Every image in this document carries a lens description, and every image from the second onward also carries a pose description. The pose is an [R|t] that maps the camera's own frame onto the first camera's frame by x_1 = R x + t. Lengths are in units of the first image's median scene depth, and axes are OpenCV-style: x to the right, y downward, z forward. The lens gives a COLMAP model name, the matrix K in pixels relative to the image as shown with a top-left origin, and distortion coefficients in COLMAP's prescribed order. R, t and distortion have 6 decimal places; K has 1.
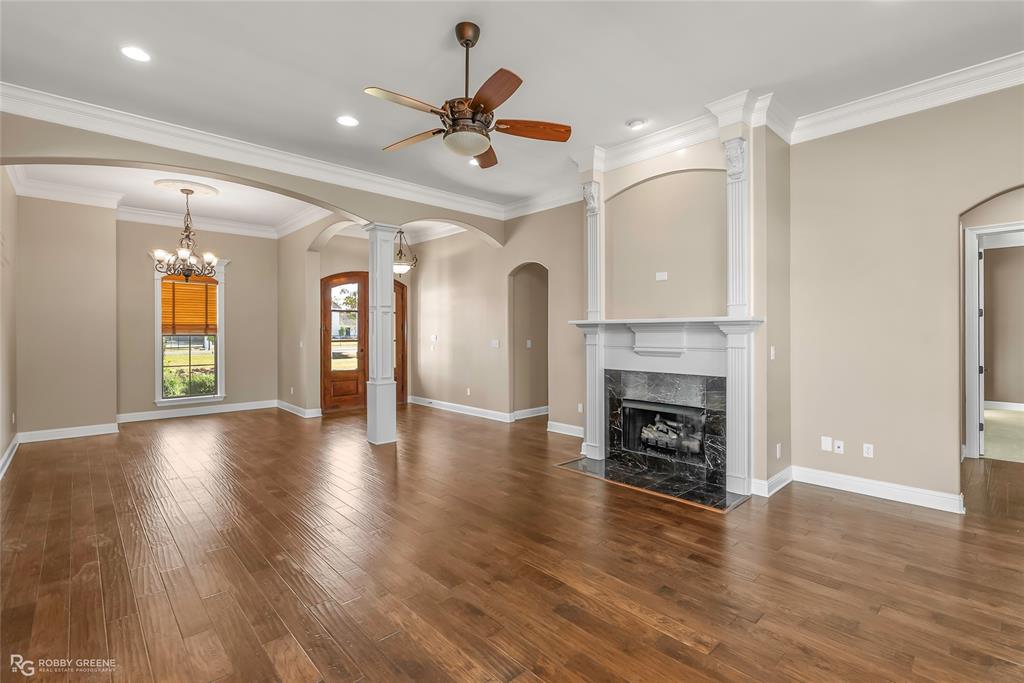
lens RADIAL K [[468.4, 0, 512.2], [0, 468.4, 326.7], [0, 0, 1]] dist [-0.009060, 0.003240]
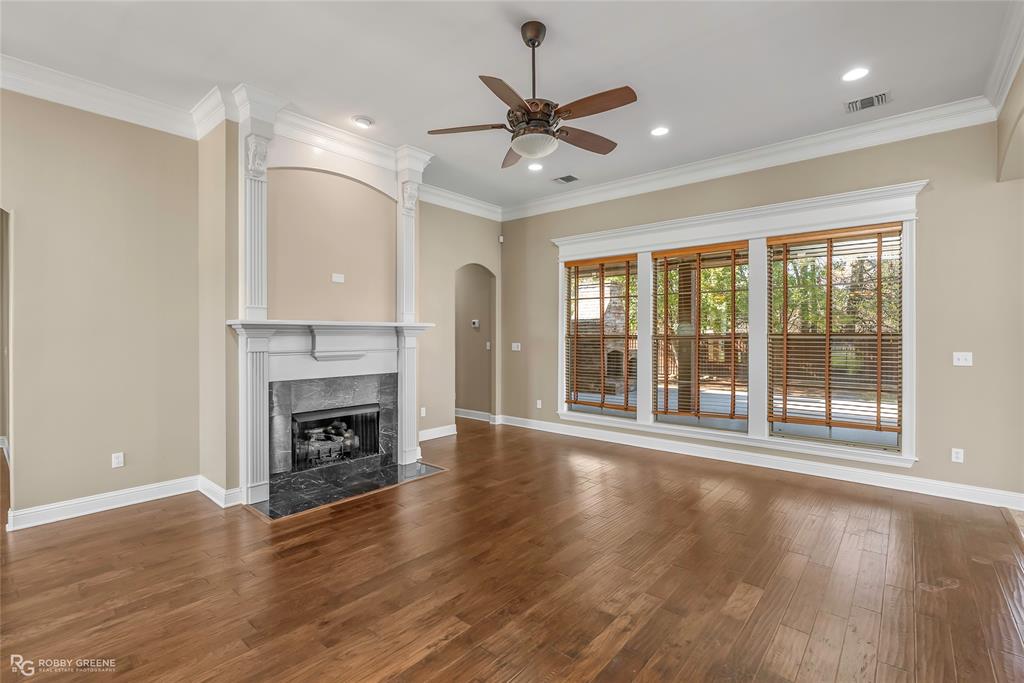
lens RADIAL K [[468.4, 0, 517.4], [0, 468.4, 333.4], [0, 0, 1]] dist [-0.009060, 0.003240]
pose [[-0.109370, 0.006952, 0.993977, -0.686434], [-0.010253, 0.999914, -0.008122, 0.011460], [-0.993948, -0.011080, -0.109289, 0.728215]]
